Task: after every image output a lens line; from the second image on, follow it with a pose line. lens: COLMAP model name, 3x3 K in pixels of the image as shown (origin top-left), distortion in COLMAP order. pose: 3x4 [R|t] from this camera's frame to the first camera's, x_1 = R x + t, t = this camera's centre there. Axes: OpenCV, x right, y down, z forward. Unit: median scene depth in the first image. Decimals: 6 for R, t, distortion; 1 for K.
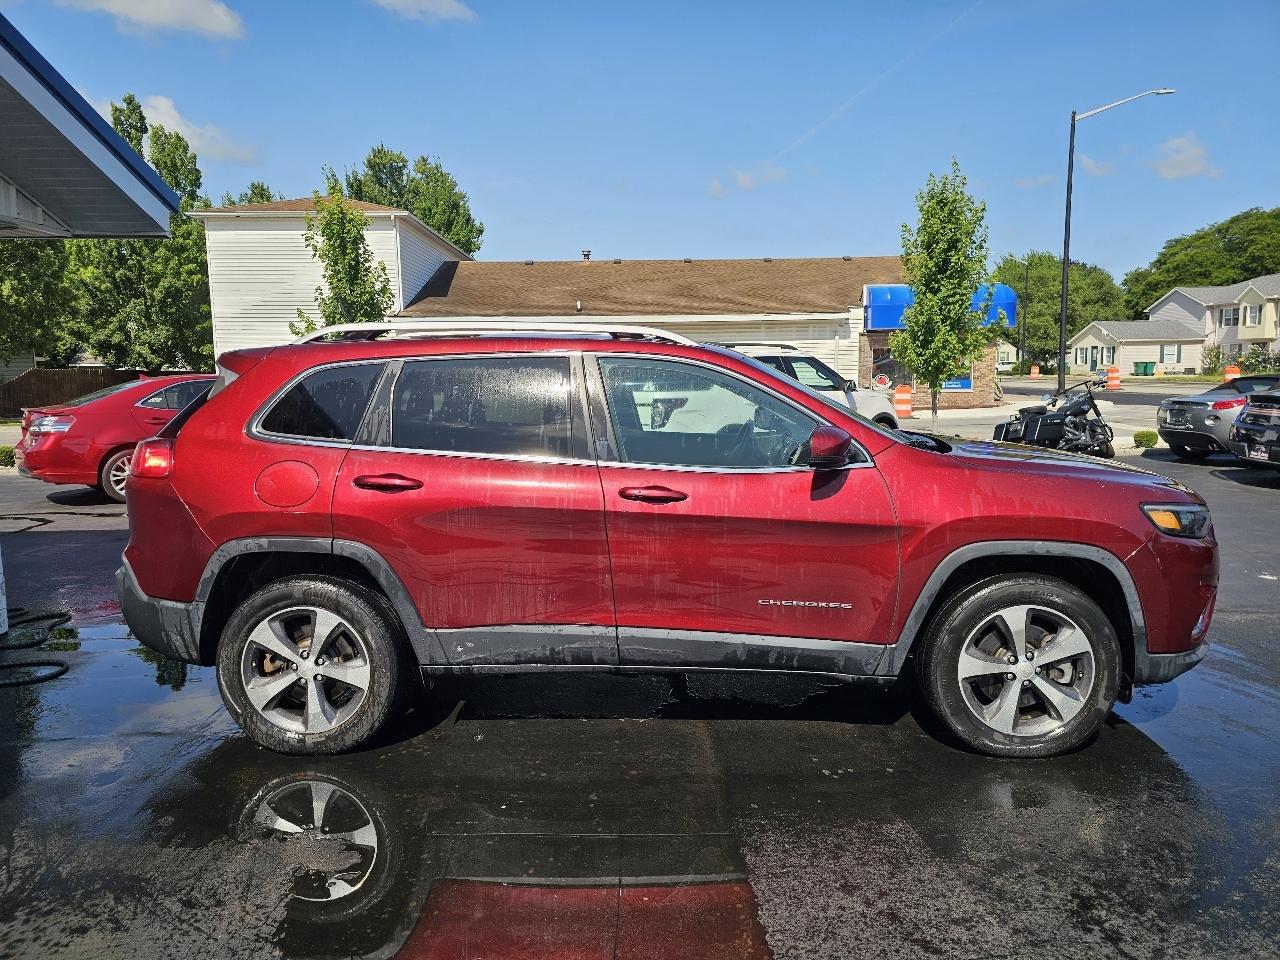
lens RADIAL K [[867.7, 0, 670.5], [0, 867.7, 480.4], [0, 0, 1]] dist [0.069296, -0.072556]
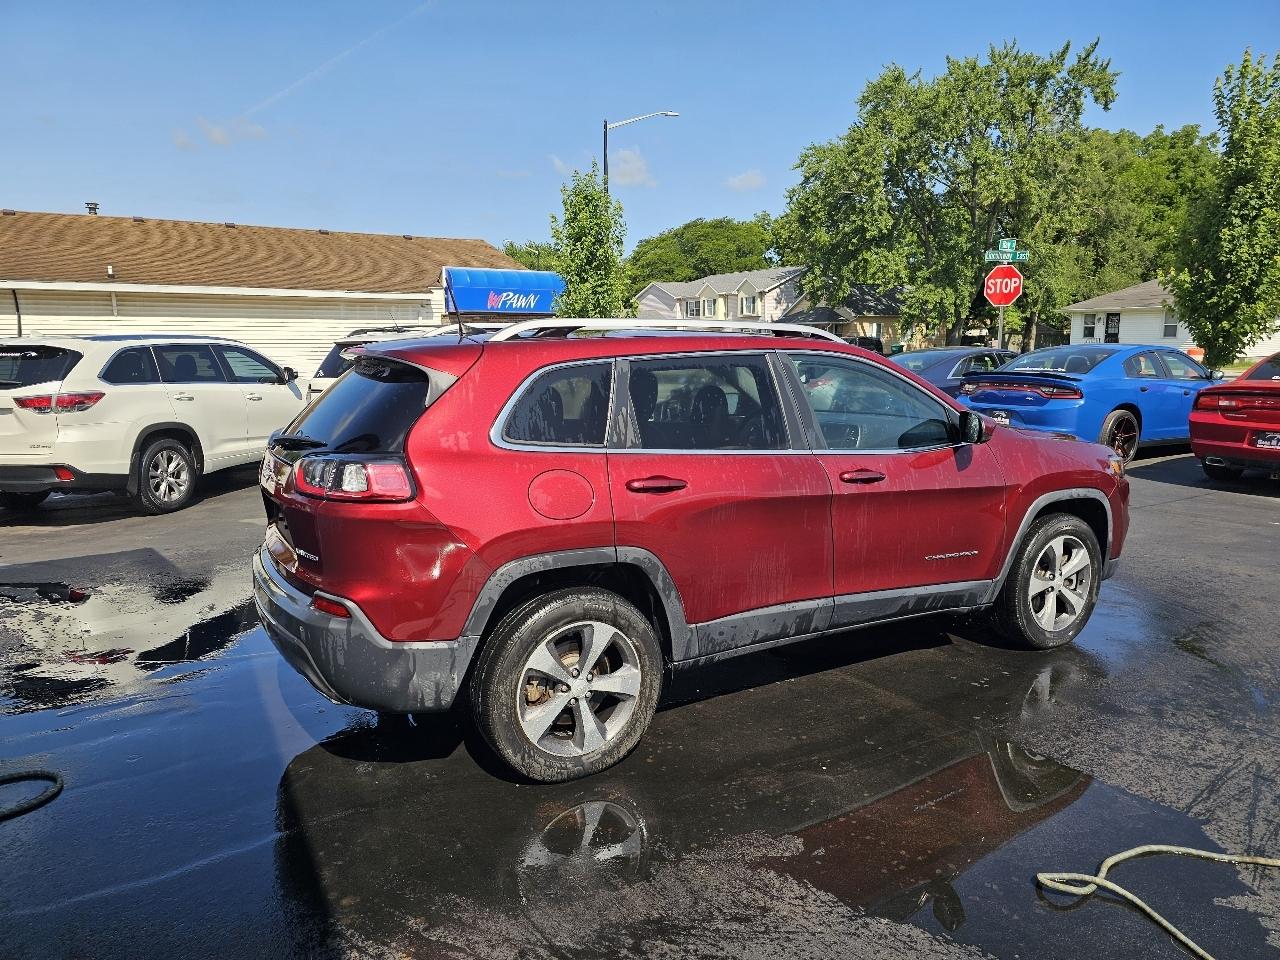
lens RADIAL K [[850.7, 0, 644.9], [0, 850.7, 499.8], [0, 0, 1]] dist [0.060424, -0.060847]
pose [[0.853557, -0.087871, 0.513536, -0.807844], [0.062501, 0.995826, 0.066513, -0.043628], [-0.517237, -0.024676, 0.855486, 0.179143]]
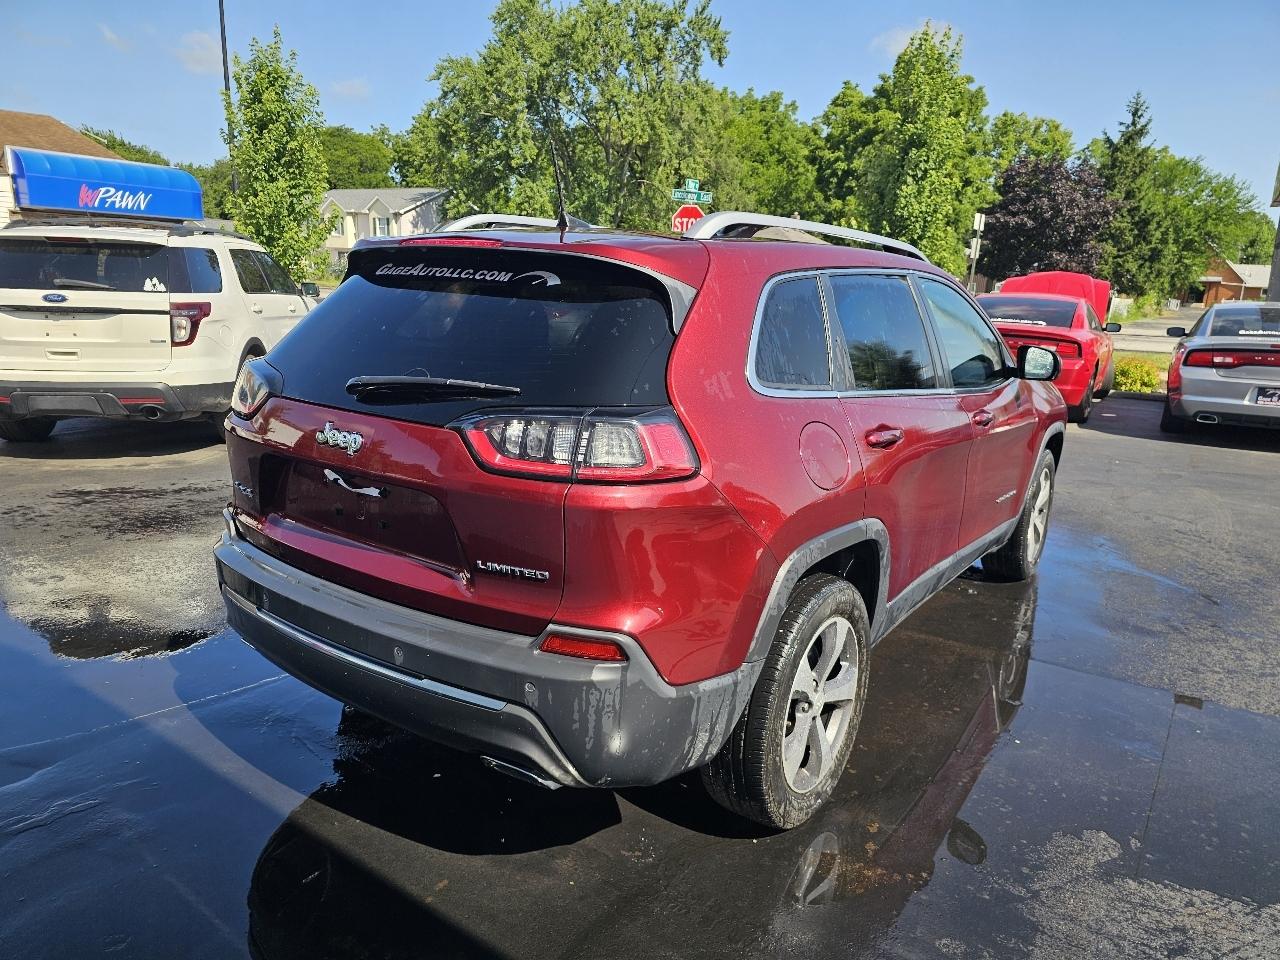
lens RADIAL K [[850.7, 0, 644.9], [0, 850.7, 499.8], [0, 0, 1]] dist [0.060424, -0.060847]
pose [[0.549161, -0.176299, 0.816909, -1.051962], [0.062722, 0.983433, 0.170073, -0.083444], [-0.833360, -0.042159, 0.551121, 0.737368]]
